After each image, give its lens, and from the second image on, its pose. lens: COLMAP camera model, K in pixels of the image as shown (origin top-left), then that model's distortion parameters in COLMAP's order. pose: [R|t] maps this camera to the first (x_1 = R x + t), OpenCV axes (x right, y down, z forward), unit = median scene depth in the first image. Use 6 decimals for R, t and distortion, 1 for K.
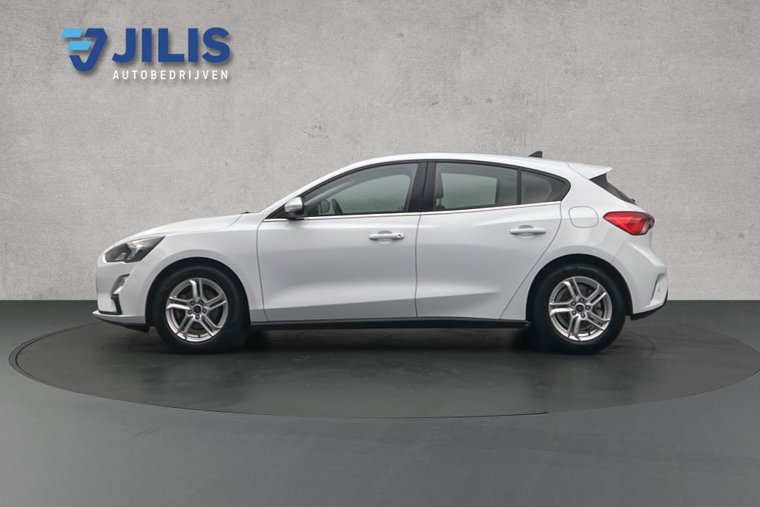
lens RADIAL K [[588.0, 0, 380.0], [0, 588.0, 253.5], [0, 0, 1]] dist [0.003746, 0.008050]
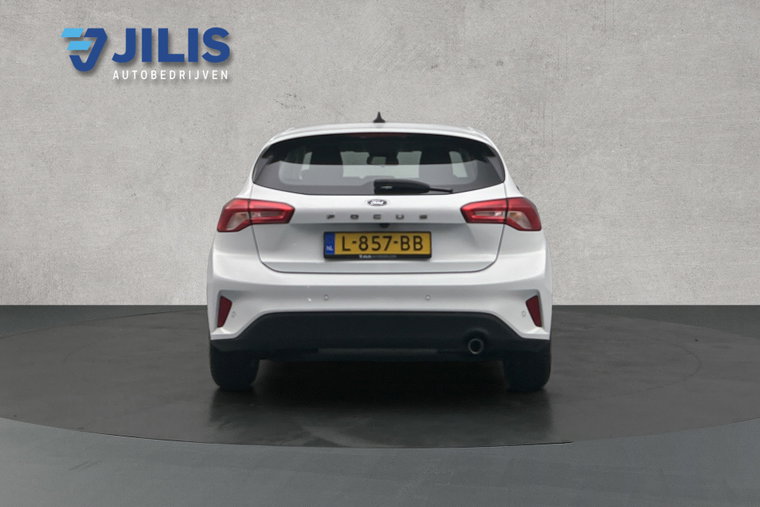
lens RADIAL K [[588.0, 0, 380.0], [0, 588.0, 253.5], [0, 0, 1]] dist [0.003746, 0.008050]
pose [[1.000000, 0.000068, -0.000196, 0.017285], [-0.000068, 1.000000, -0.000171, 0.007051], [0.000196, 0.000171, 1.000000, 0.175183]]
